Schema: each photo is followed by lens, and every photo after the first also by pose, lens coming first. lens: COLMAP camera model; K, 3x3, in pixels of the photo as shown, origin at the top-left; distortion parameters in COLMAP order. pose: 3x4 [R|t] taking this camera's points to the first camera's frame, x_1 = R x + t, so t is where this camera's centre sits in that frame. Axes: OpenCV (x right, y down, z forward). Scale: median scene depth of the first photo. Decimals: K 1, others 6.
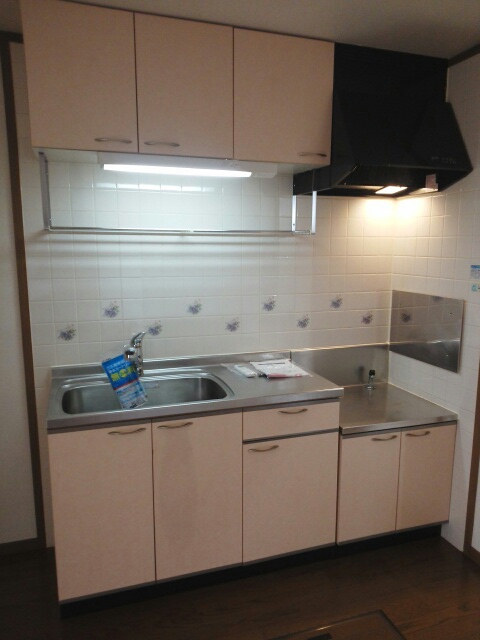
lens RADIAL K [[502.9, 0, 240.3], [0, 502.9, 322.5], [0, 0, 1]] dist [0.031079, -0.005342]
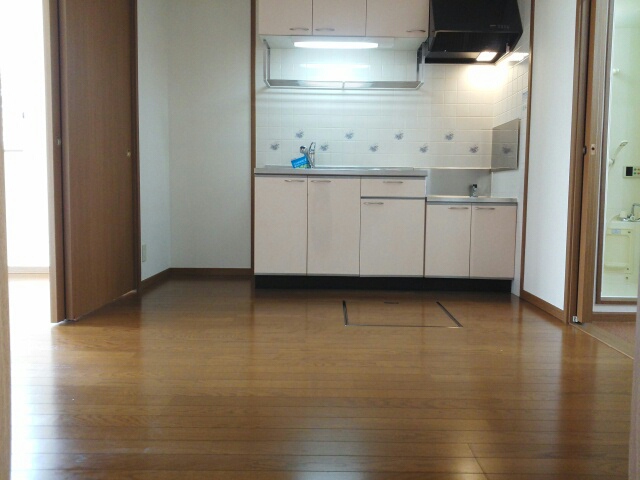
lens RADIAL K [[502.9, 0, 320.0], [0, 502.9, 237.4], [0, 0, 1]] dist [0.031079, -0.005342]
pose [[0.940155, 0.039398, -0.338462, 0.408535], [-0.067207, 0.995221, -0.070835, 0.450157], [0.334054, 0.089343, 0.938310, -0.557826]]
